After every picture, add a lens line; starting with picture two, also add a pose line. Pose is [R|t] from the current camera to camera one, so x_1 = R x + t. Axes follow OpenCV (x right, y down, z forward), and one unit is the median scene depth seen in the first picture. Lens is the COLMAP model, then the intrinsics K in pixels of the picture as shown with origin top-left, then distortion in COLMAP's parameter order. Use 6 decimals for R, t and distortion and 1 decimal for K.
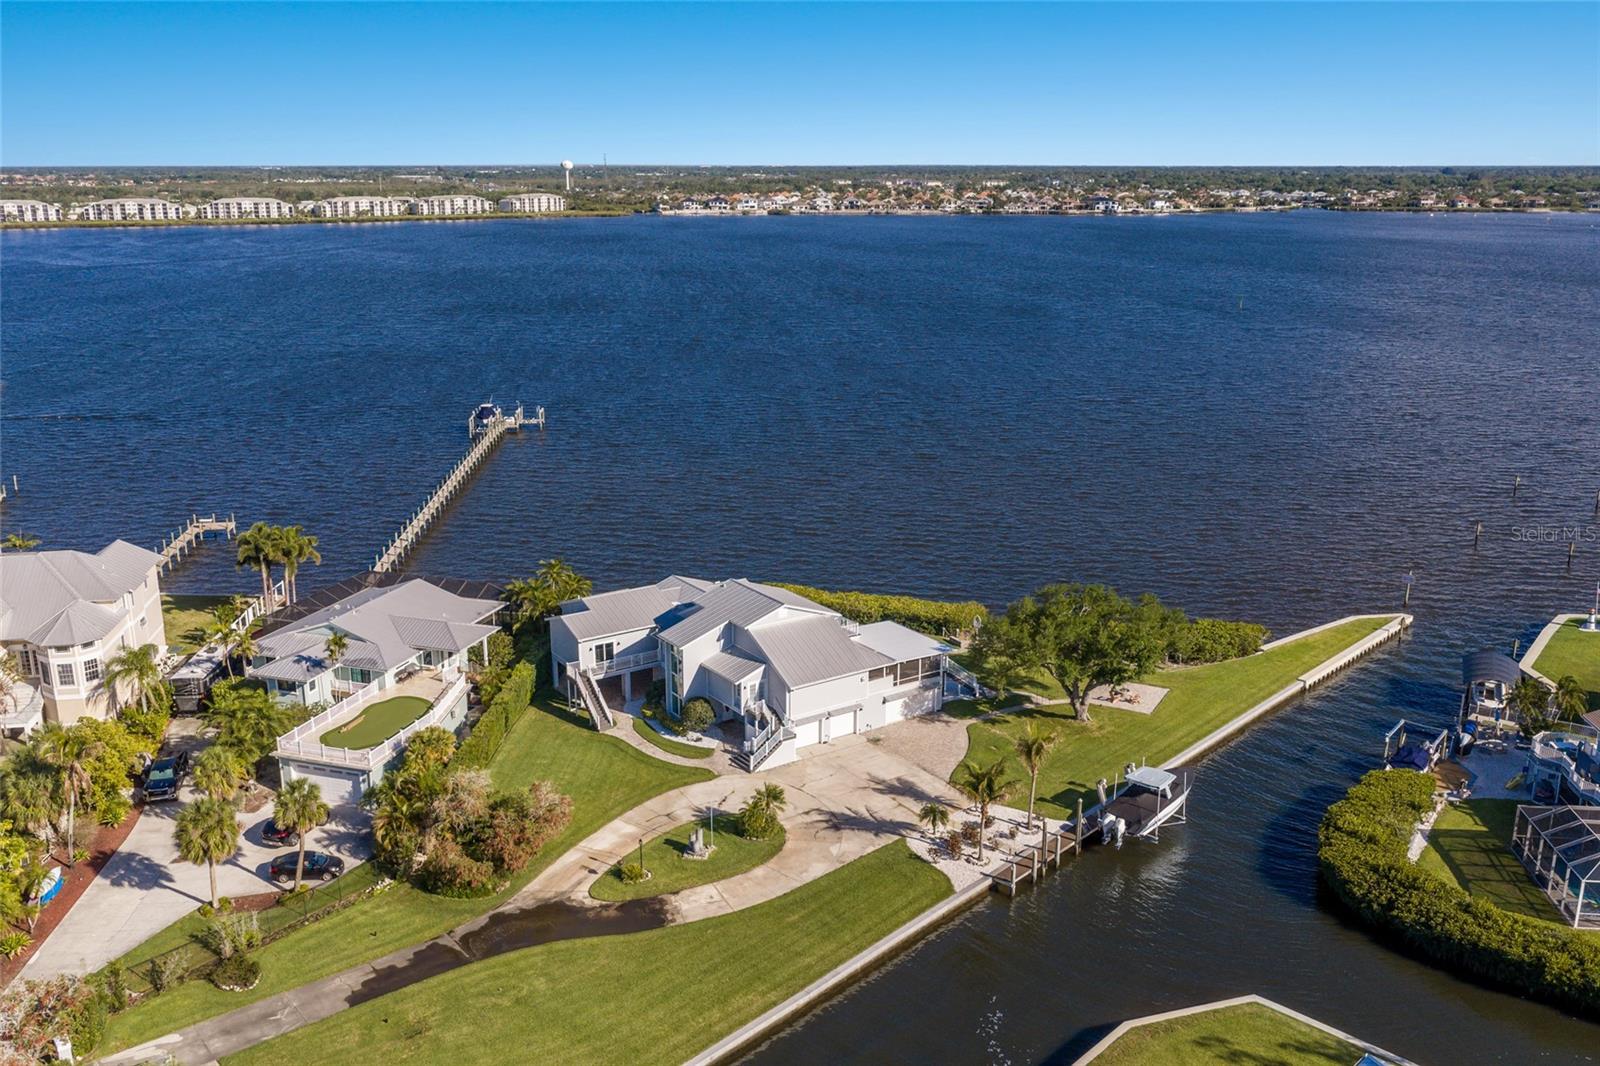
lens RADIAL K [[1305.1, 0, 800.0], [0, 1305.1, 533.0], [0, 0, 1]] dist [0.011947, -0.021797]
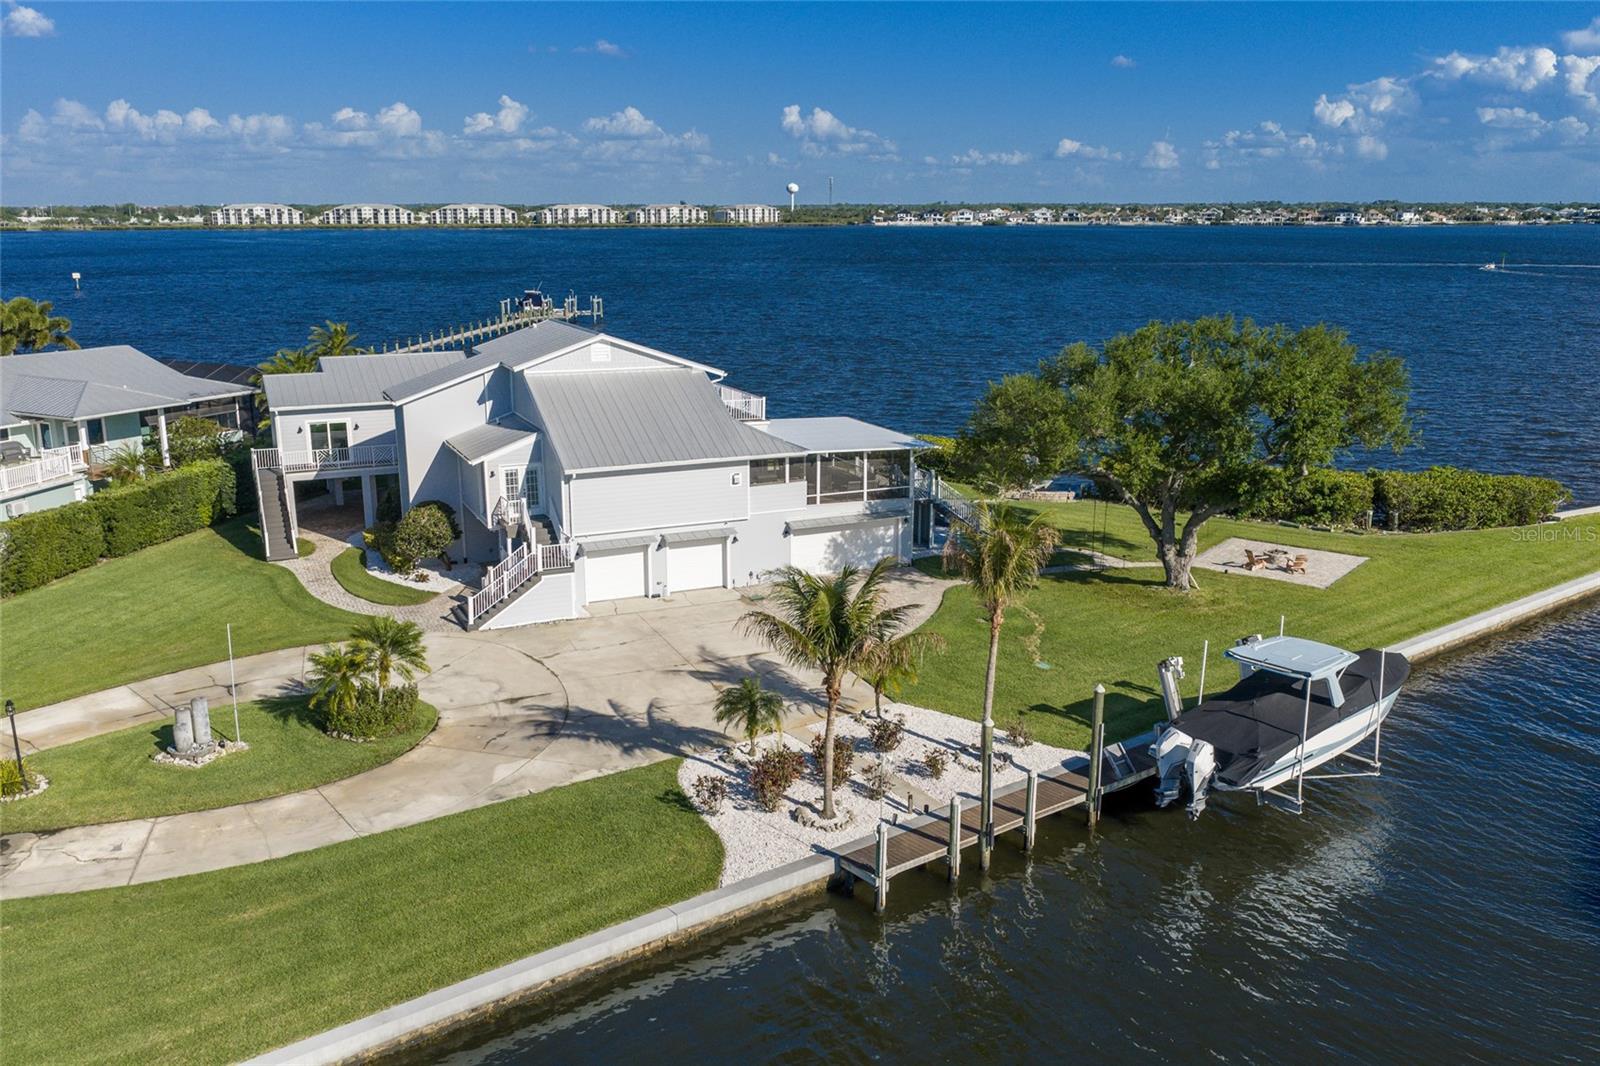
lens RADIAL K [[1305.1, 0, 800.0], [0, 1305.1, 533.0], [0, 0, 1]] dist [0.011947, -0.021797]
pose [[0.986451, 0.039168, -0.159312, 0.154405], [-0.041760, 0.999044, -0.012953, 0.137673], [0.158652, 0.019431, 0.987143, 0.490157]]
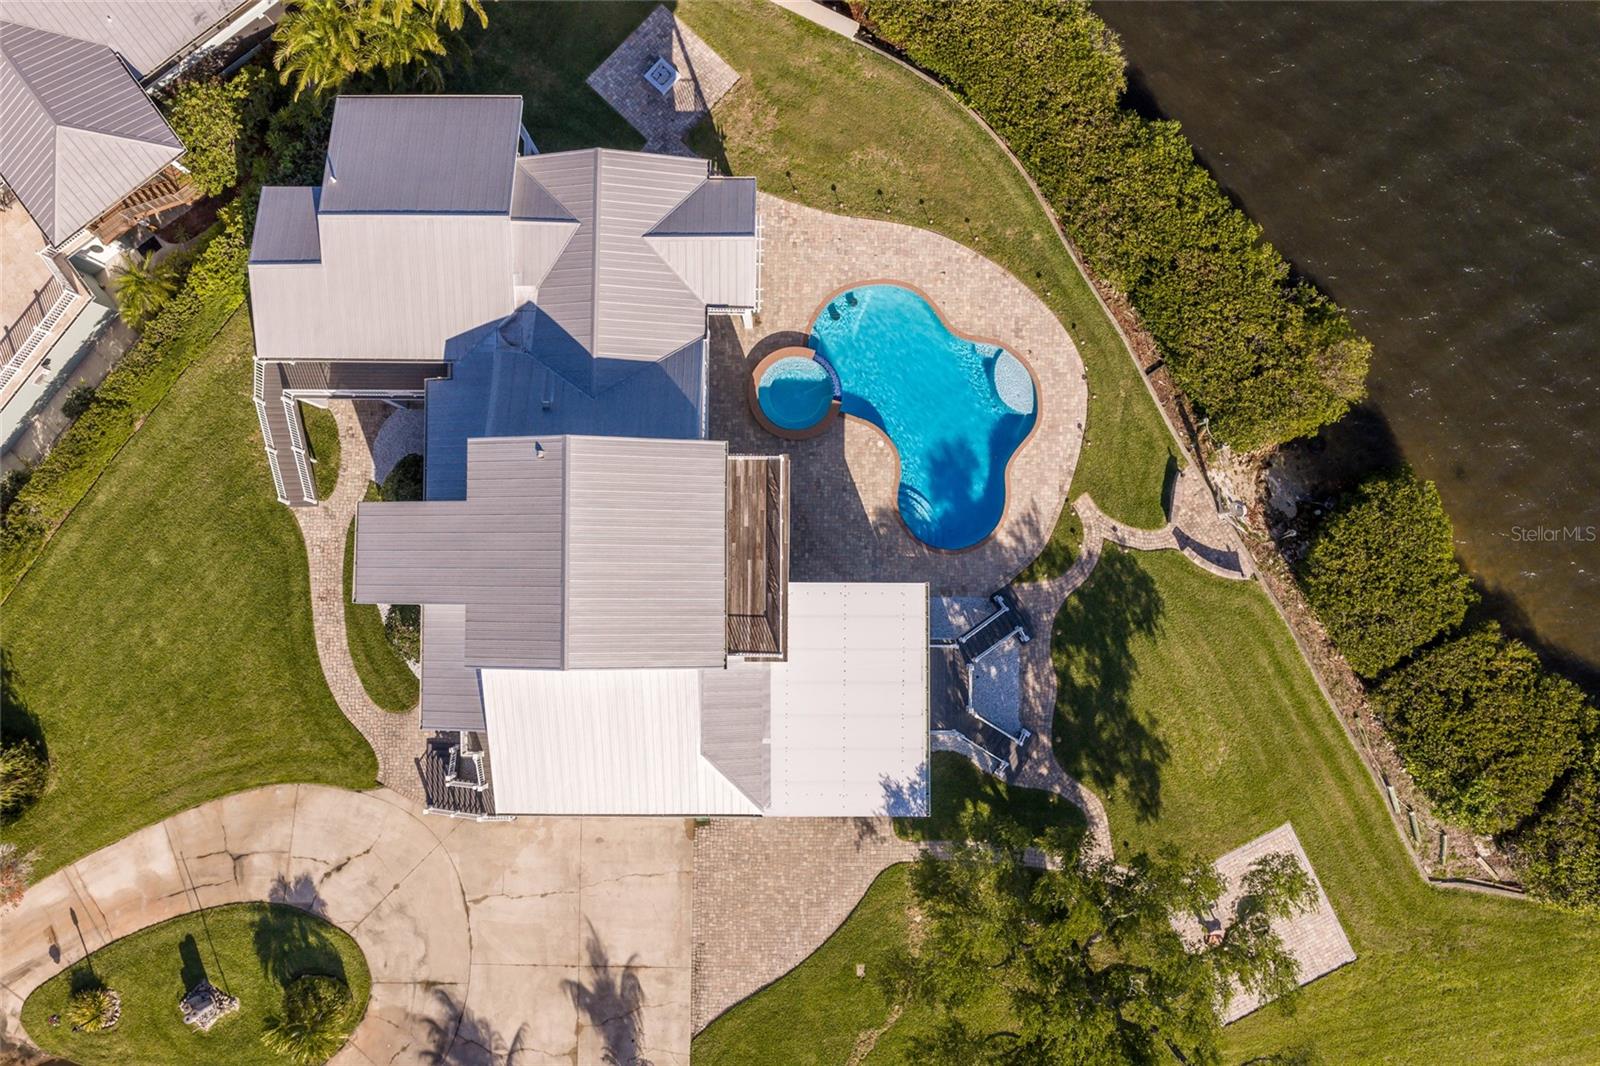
lens RADIAL K [[1305.1, 0, 800.0], [0, 1305.1, 533.0], [0, 0, 1]] dist [0.011947, -0.021797]
pose [[0.827403, 0.560313, -0.038126, 0.045184], [-0.140903, 0.272825, 0.951690, -0.392524], [0.543646, -0.782059, 0.304686, 0.945051]]
